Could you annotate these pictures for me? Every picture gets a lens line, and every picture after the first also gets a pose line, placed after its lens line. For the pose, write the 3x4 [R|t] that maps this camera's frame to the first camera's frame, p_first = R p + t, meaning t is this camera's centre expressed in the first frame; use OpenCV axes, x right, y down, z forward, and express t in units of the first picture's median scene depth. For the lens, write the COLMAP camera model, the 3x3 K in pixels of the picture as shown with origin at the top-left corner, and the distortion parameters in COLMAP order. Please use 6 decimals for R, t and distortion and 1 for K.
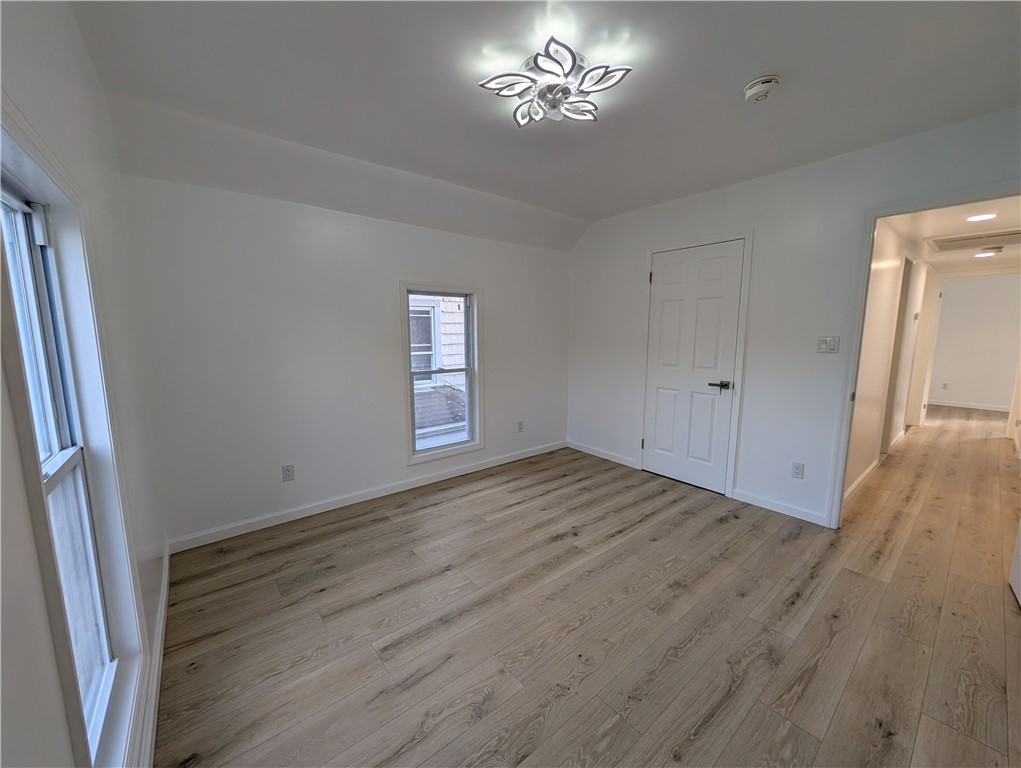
lens RADIAL K [[393.5, 0, 511.3], [0, 393.5, 384.8], [0, 0, 1]] dist [0.000300, -0.000256]
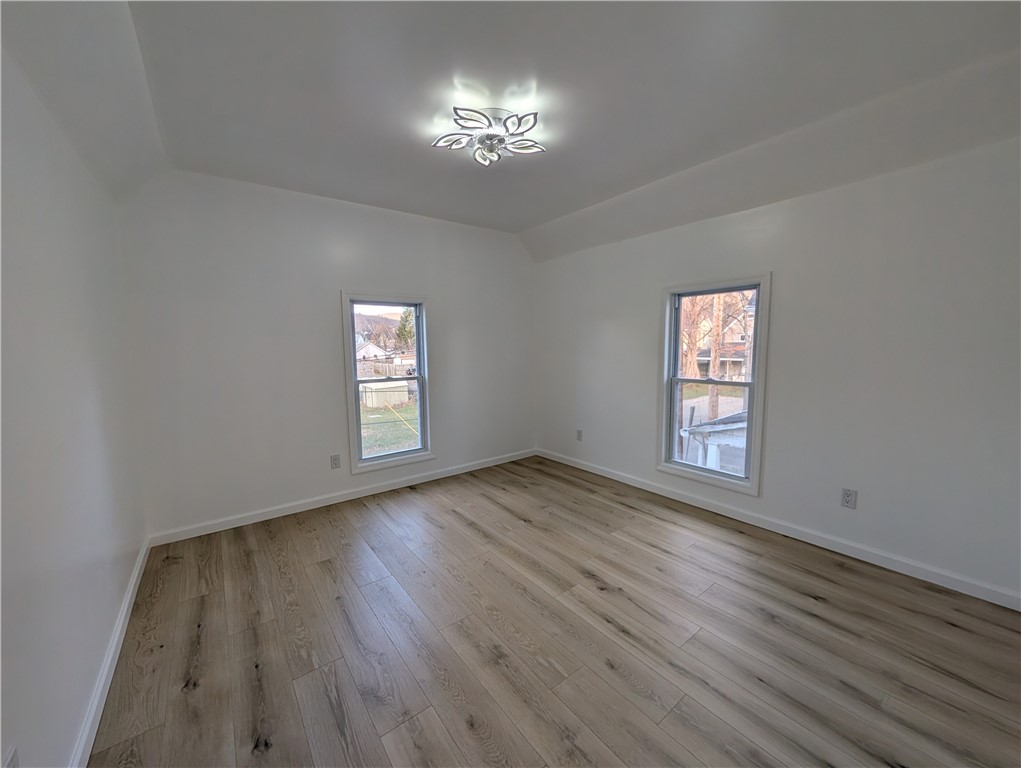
lens RADIAL K [[393.5, 0, 509.3], [0, 393.5, 384.3], [0, 0, 1]] dist [0.000300, -0.000256]
pose [[-0.031668, 0.105497, -0.993915, 0.937576], [-0.119864, 0.986837, 0.108564, -0.097208], [0.992285, 0.122572, -0.018606, 0.787930]]
